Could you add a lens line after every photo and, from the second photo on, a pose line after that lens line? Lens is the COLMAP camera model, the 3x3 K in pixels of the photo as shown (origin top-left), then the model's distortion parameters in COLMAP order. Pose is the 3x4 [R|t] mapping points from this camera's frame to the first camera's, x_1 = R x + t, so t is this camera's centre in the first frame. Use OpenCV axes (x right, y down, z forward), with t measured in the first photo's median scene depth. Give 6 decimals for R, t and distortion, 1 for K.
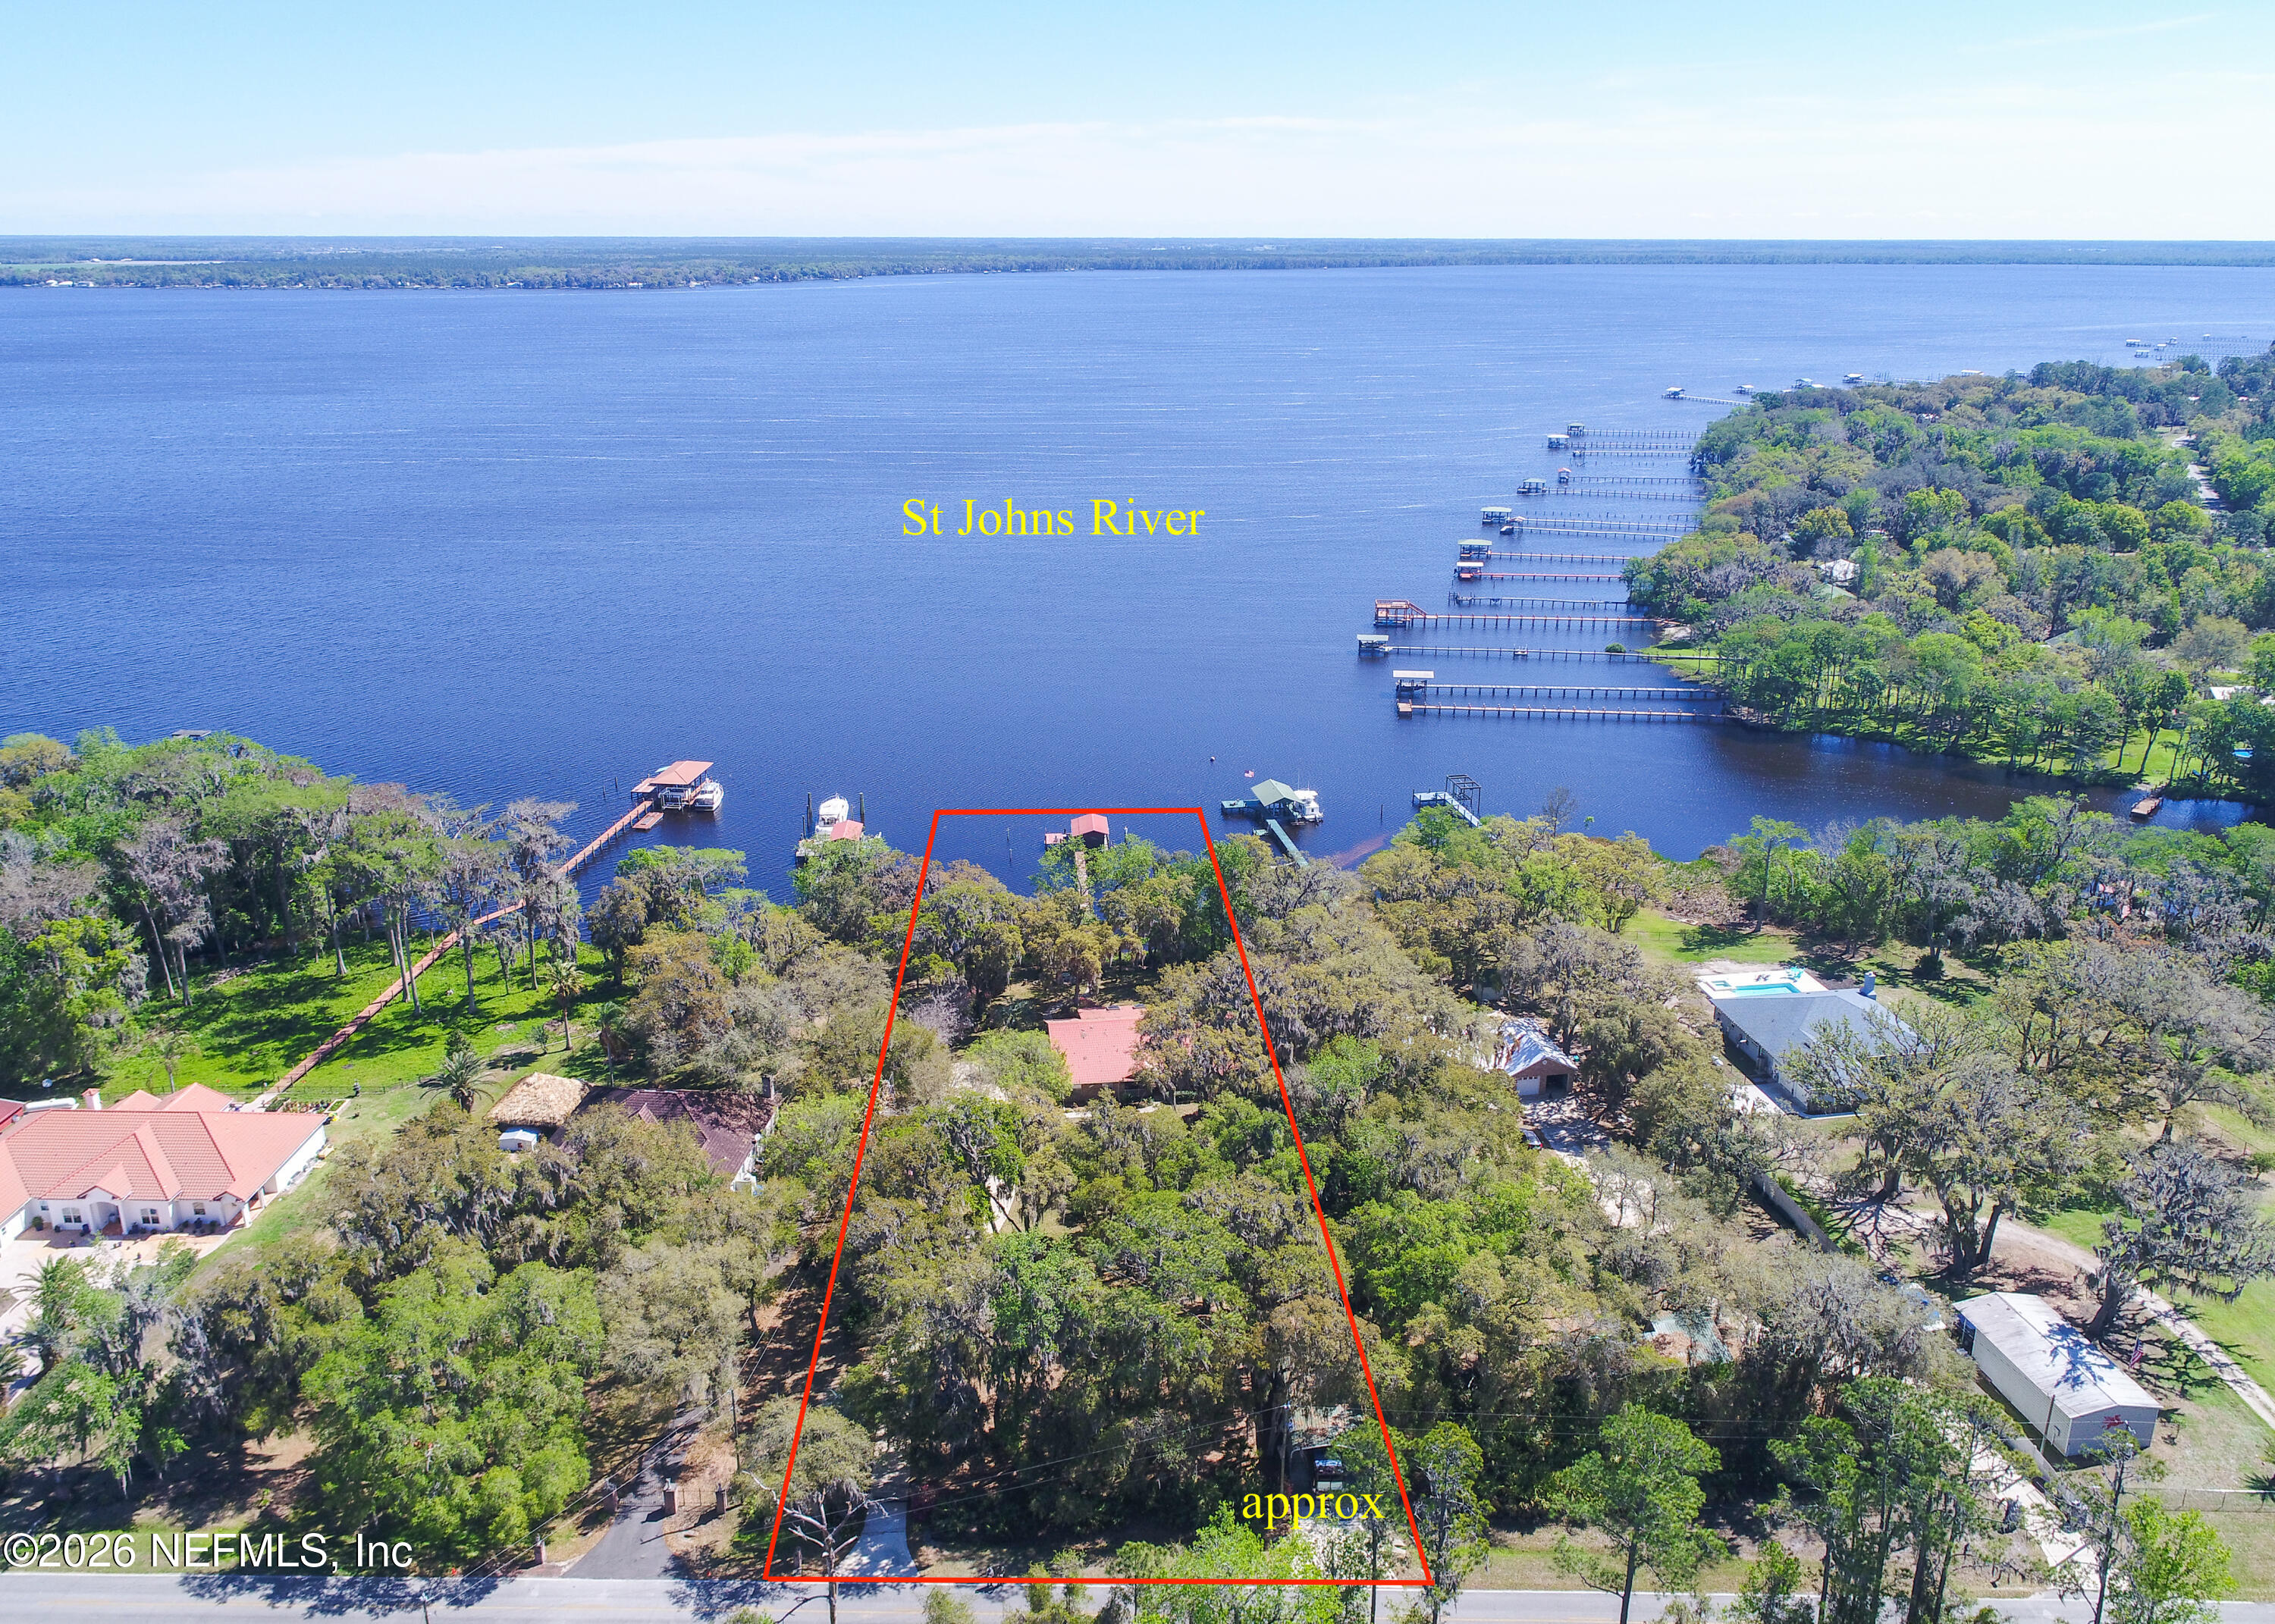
lens RADIAL K [[1717.4, 0, 1137.1], [0, 1717.4, 813.1], [0, 0, 1]] dist [-0.025212, -0.007289]
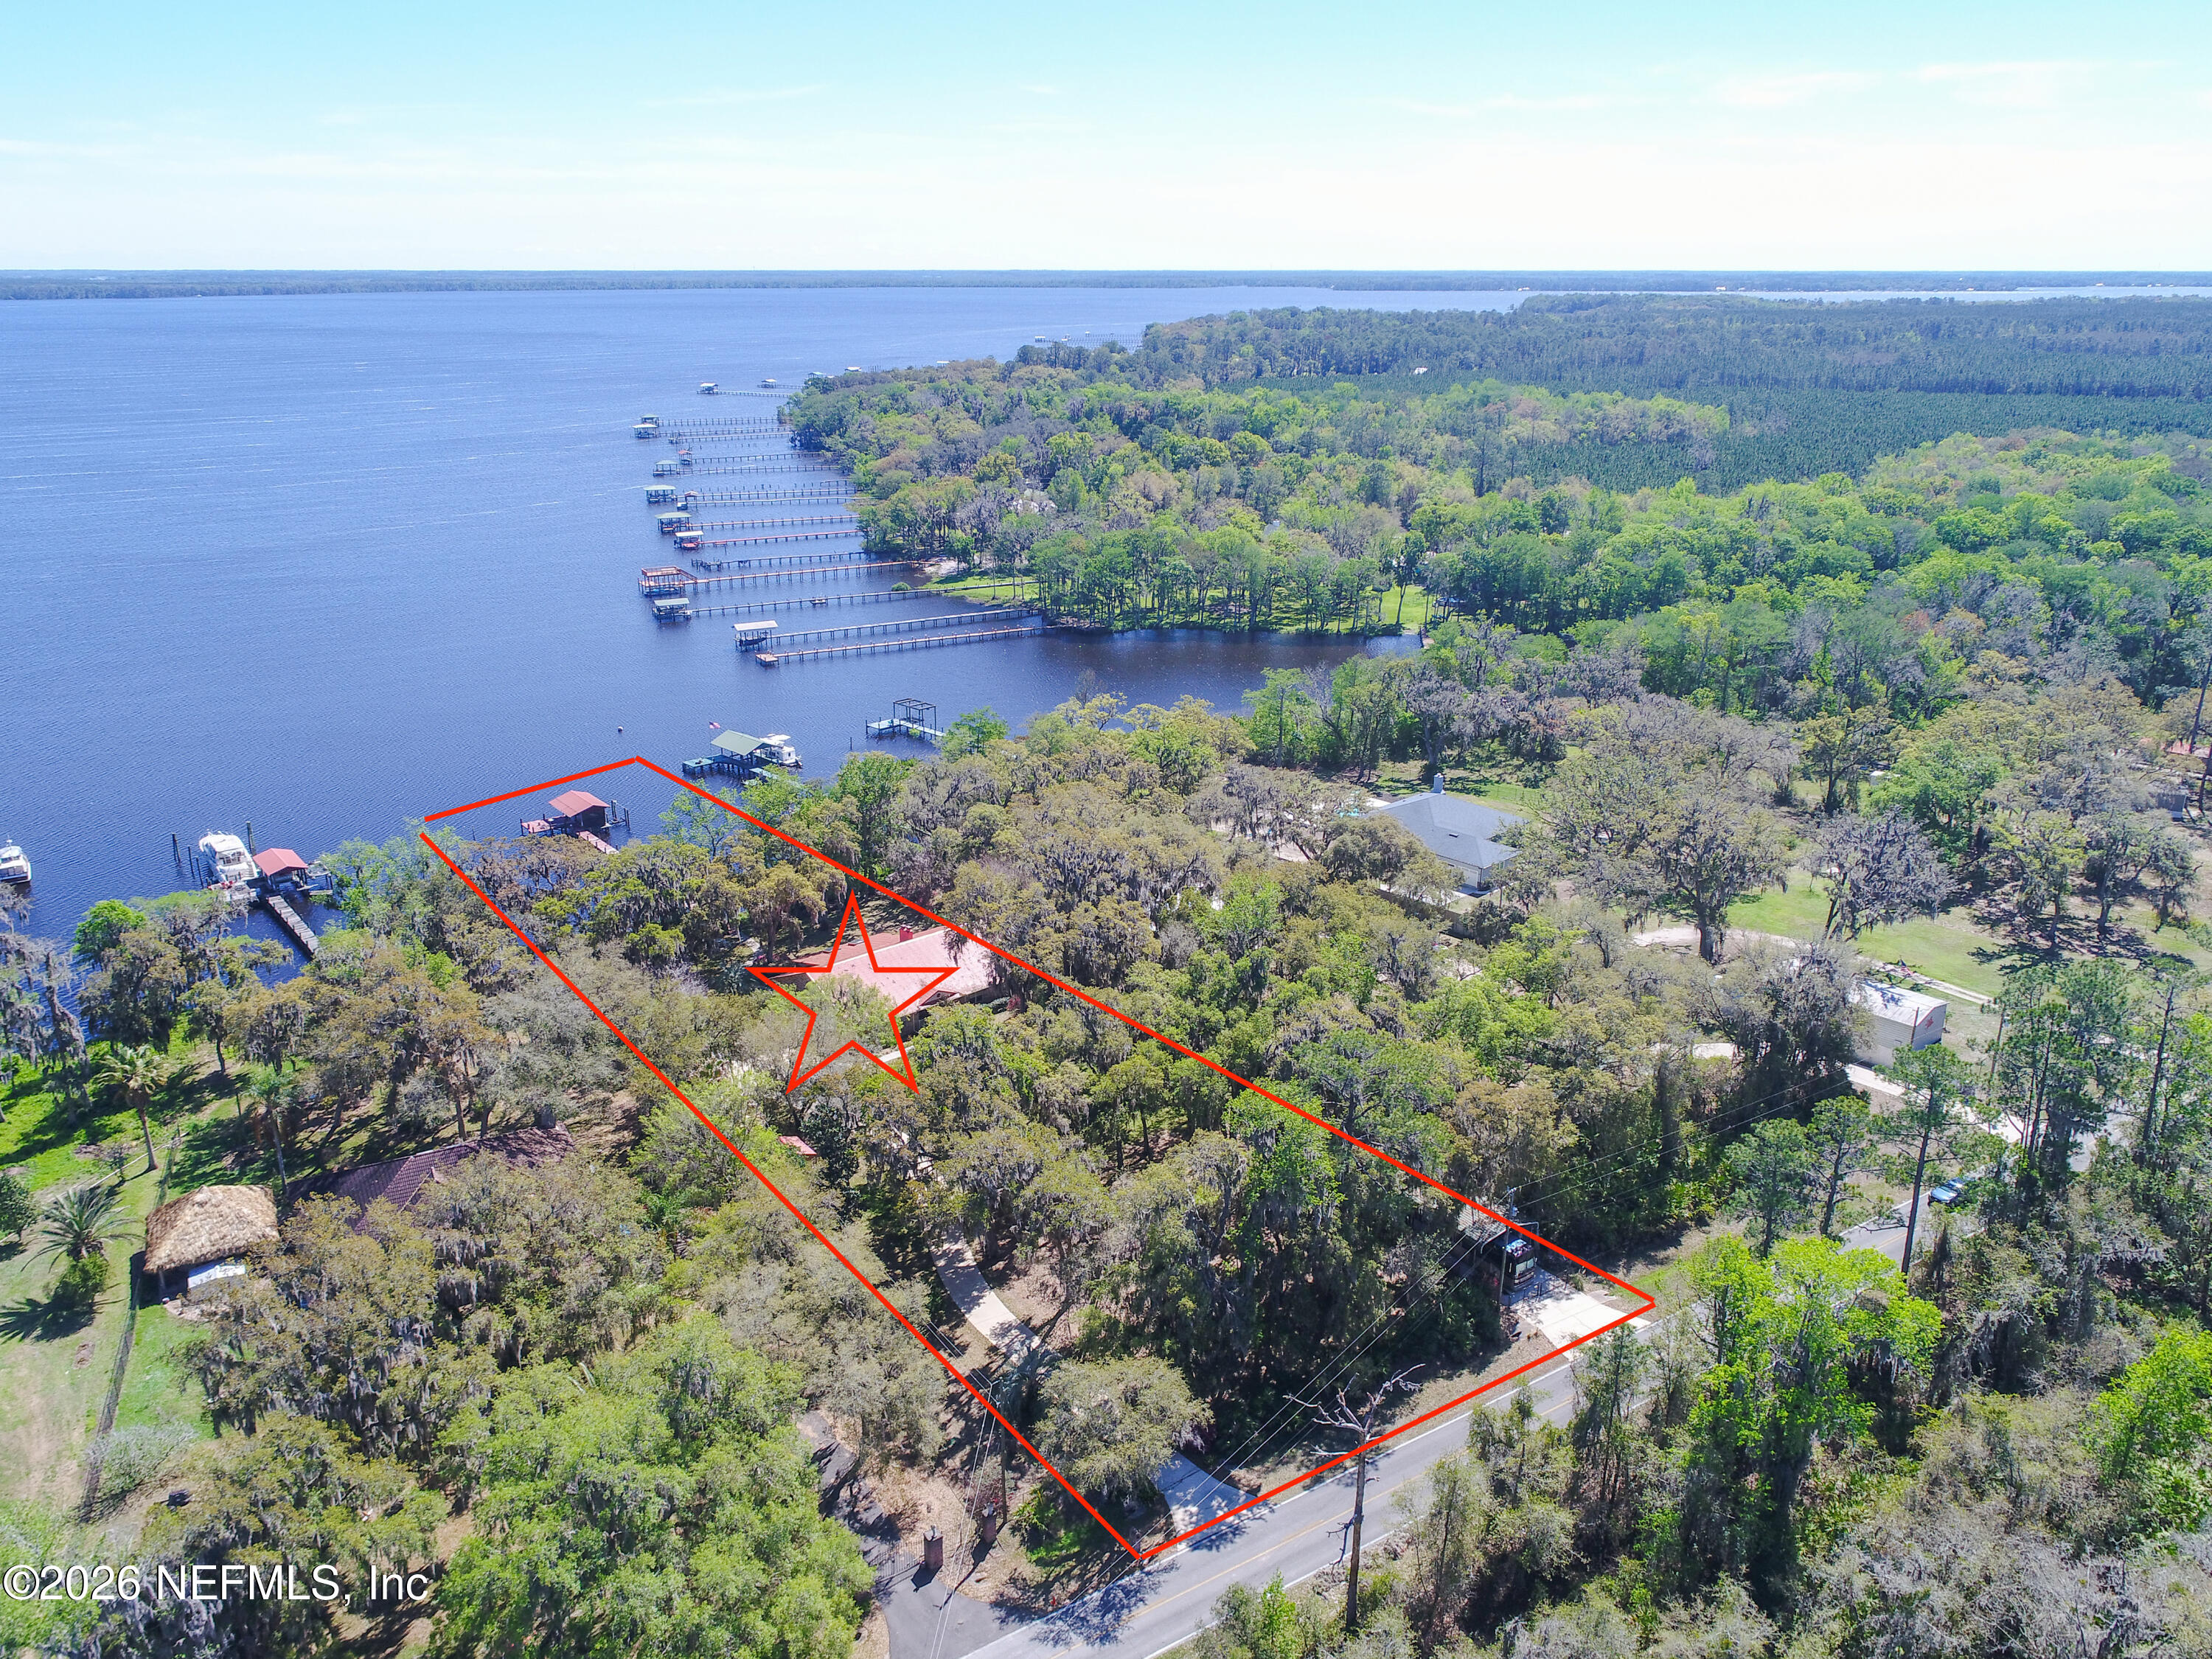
lens RADIAL K [[1675.6, 0, 1105.7], [0, 1675.6, 828.1], [0, 0, 1]] dist [-0.020625, 0.010778]
pose [[0.824117, -0.175733, 0.538470, -0.253578], [0.177312, 0.982914, 0.049408, 0.024314], [-0.537952, 0.054759, 0.841195, 0.133613]]
